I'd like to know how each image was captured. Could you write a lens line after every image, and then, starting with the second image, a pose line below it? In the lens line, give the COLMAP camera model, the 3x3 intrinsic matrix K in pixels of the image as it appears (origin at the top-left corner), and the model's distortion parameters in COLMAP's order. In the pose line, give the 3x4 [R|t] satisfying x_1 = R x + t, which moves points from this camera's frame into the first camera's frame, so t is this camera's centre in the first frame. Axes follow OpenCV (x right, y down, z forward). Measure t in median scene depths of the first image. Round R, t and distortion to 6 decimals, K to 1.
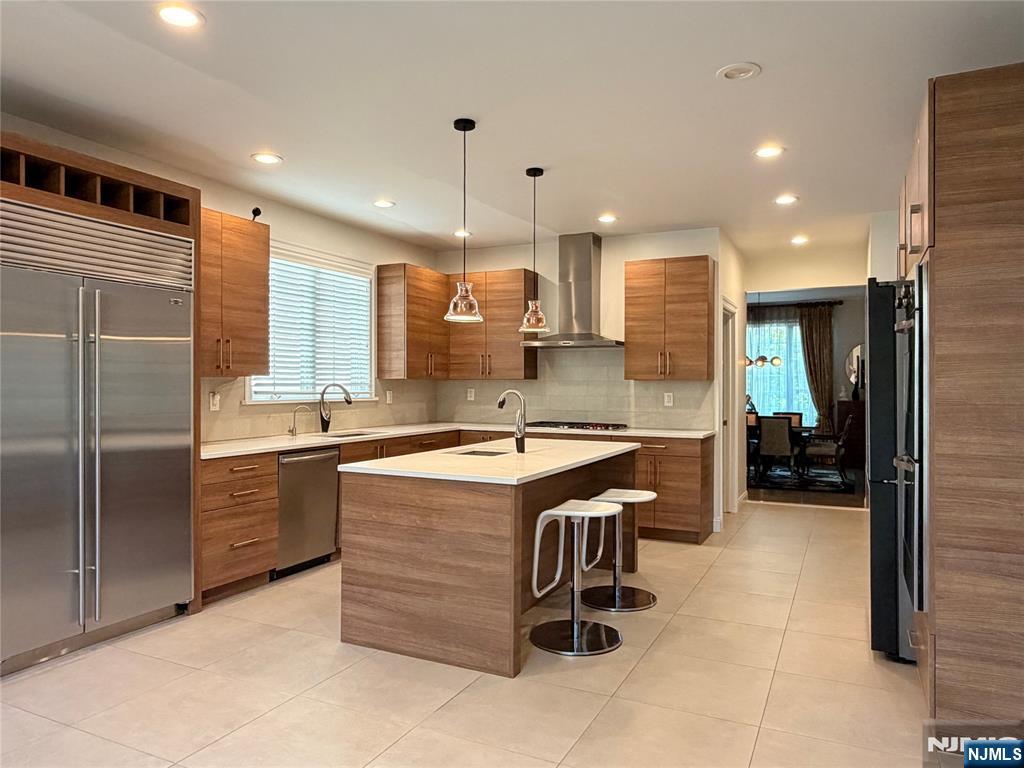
lens RADIAL K [[680.7, 0, 504.9], [0, 680.7, 383.8], [0, 0, 1]] dist [-0.000577, 0.003604]
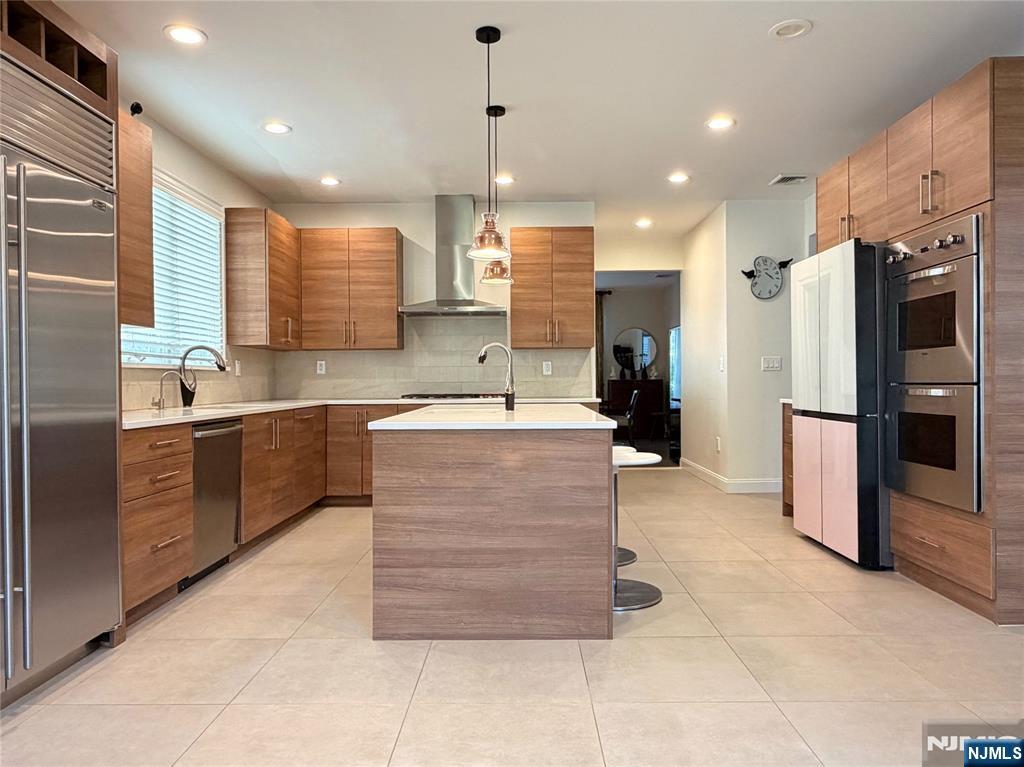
lens RADIAL K [[680.7, 0, 510.6], [0, 680.7, 380.7], [0, 0, 1]] dist [-0.000577, 0.003604]
pose [[0.903714, -0.008752, 0.428047, -0.330528], [0.008162, 0.999962, 0.003213, 0.052051], [-0.428059, 0.000590, 0.903751, 0.149475]]
